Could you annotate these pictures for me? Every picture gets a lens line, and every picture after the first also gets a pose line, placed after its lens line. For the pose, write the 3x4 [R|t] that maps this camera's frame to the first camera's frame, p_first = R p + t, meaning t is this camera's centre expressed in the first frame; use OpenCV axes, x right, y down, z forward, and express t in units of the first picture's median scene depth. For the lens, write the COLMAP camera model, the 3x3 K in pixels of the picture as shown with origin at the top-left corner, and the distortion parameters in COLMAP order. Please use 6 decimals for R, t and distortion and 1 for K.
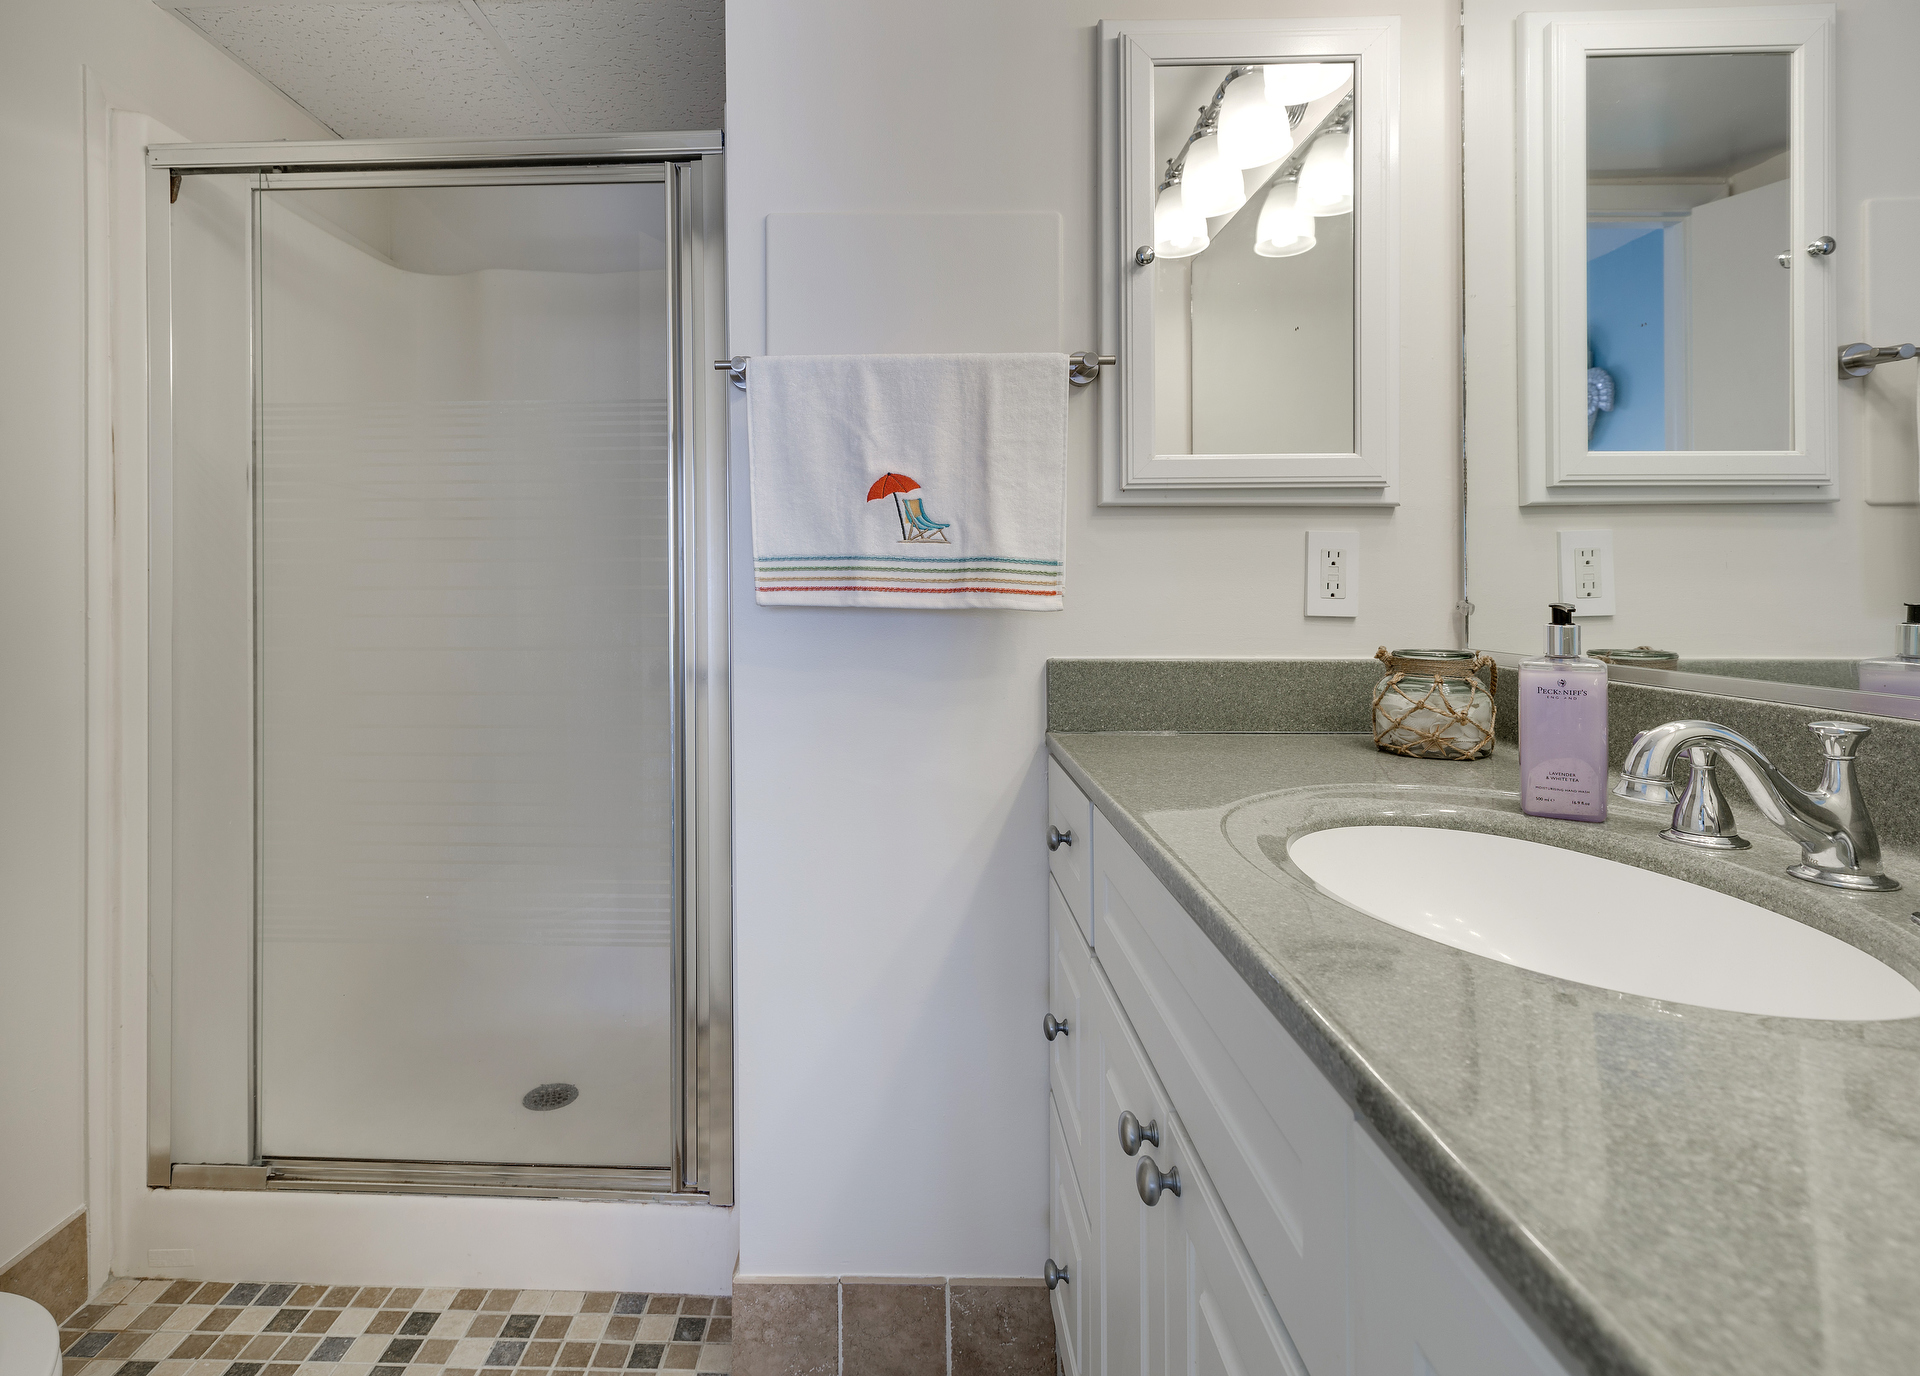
lens RADIAL K [[958.0, 0, 960.2], [0, 958.0, 631.4], [0, 0, 1]] dist [-0.001452, 0.000179]
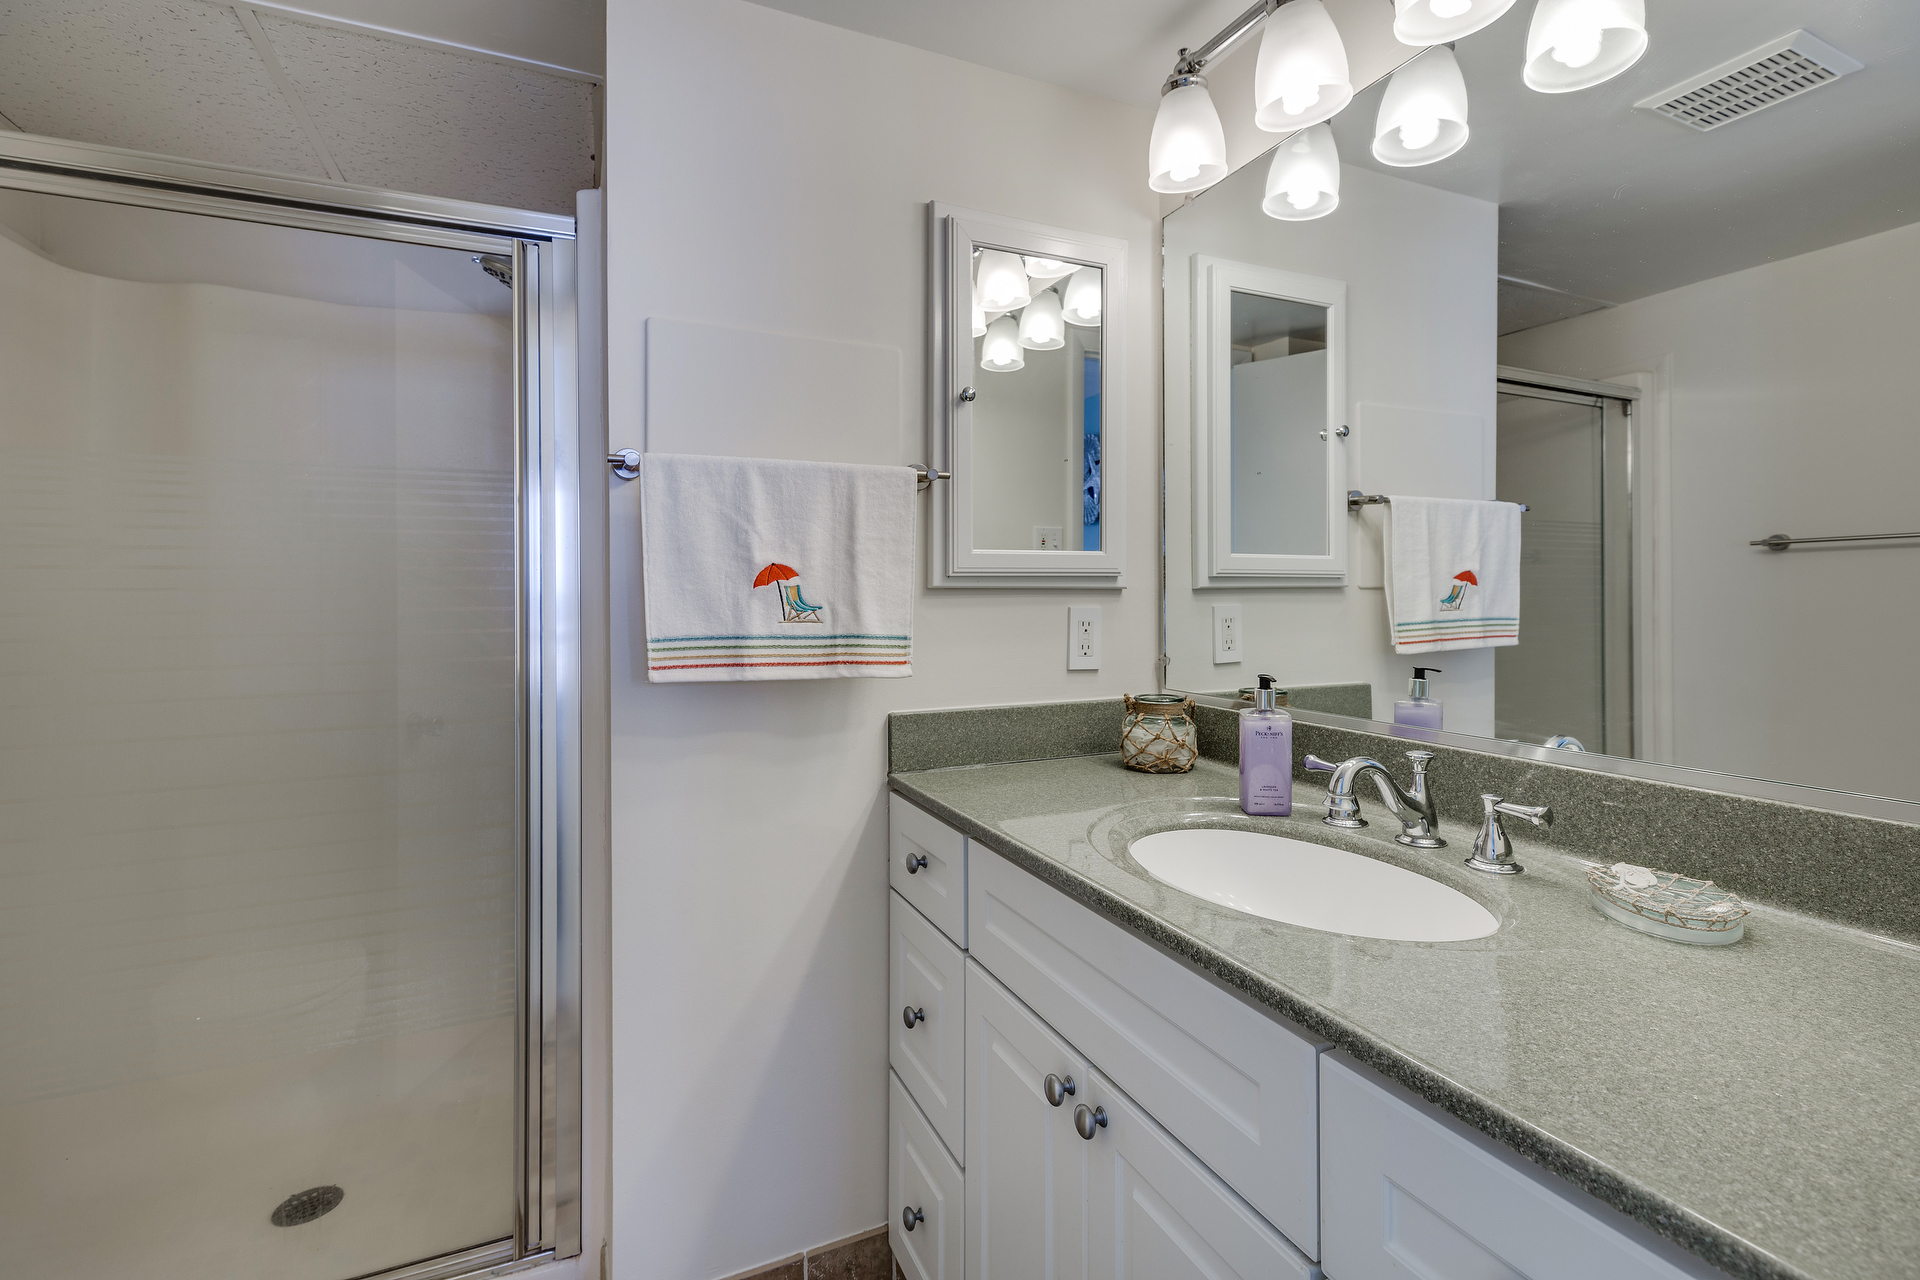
lens RADIAL K [[875.0, 0, 954.4], [0, 875.0, 607.4], [0, 0, 1]] dist [0.001685, -0.000071]
pose [[0.896072, -0.008283, 0.443832, -0.343066], [0.008739, 0.999961, 0.001018, -0.111443], [-0.443823, 0.002967, 0.896110, -0.032111]]
